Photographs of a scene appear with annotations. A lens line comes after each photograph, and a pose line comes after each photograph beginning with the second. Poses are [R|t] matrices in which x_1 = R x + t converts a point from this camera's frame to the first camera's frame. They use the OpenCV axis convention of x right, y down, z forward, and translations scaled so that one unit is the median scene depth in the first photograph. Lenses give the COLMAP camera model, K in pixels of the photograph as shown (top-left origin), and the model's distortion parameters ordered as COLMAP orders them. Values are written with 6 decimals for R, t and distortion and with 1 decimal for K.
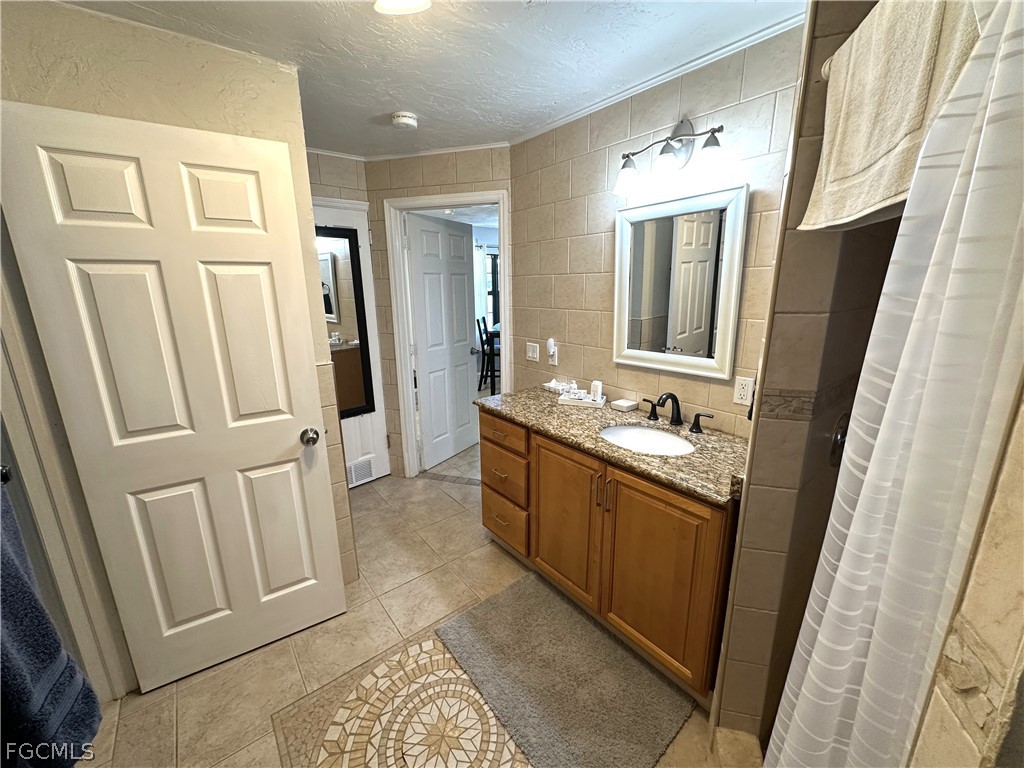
lens RADIAL K [[408.0, 0, 510.7], [0, 408.0, 382.9], [0, 0, 1]] dist [-0.002498, -0.000214]
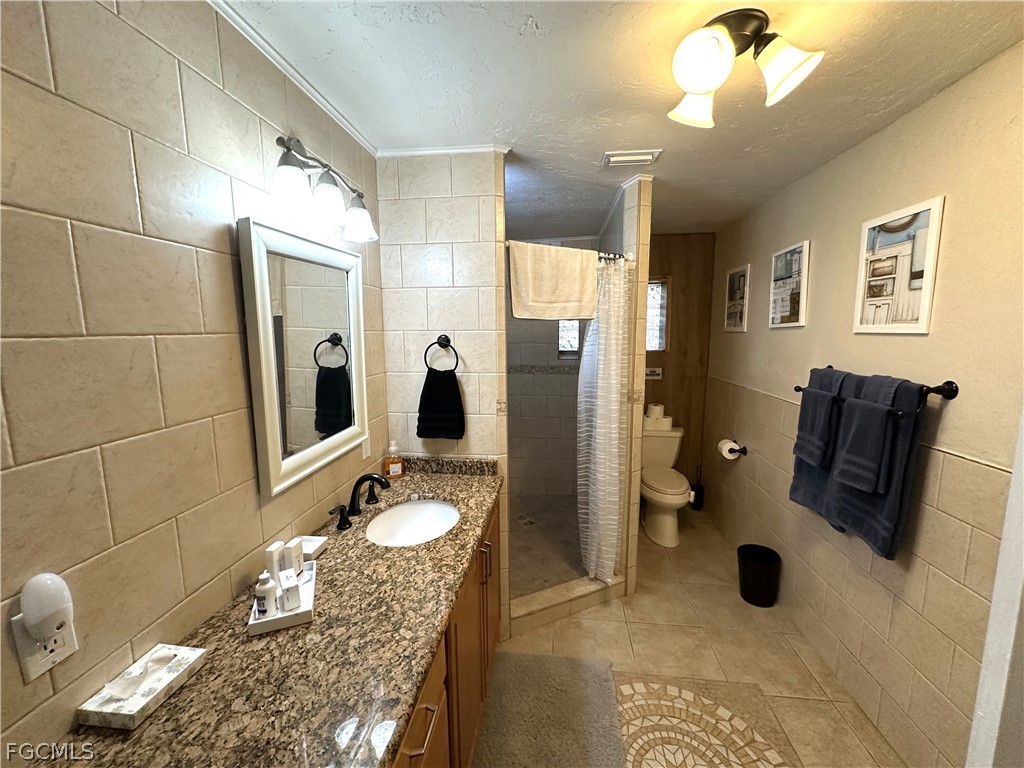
lens RADIAL K [[408.0, 0, 512.5], [0, 408.0, 384.0], [0, 0, 1]] dist [-0.002498, -0.000214]
pose [[-0.711056, -0.074495, 0.699178, -0.455266], [0.180366, 0.941776, 0.283773, -0.384939], [-0.679609, 0.327886, -0.656219, 1.477299]]
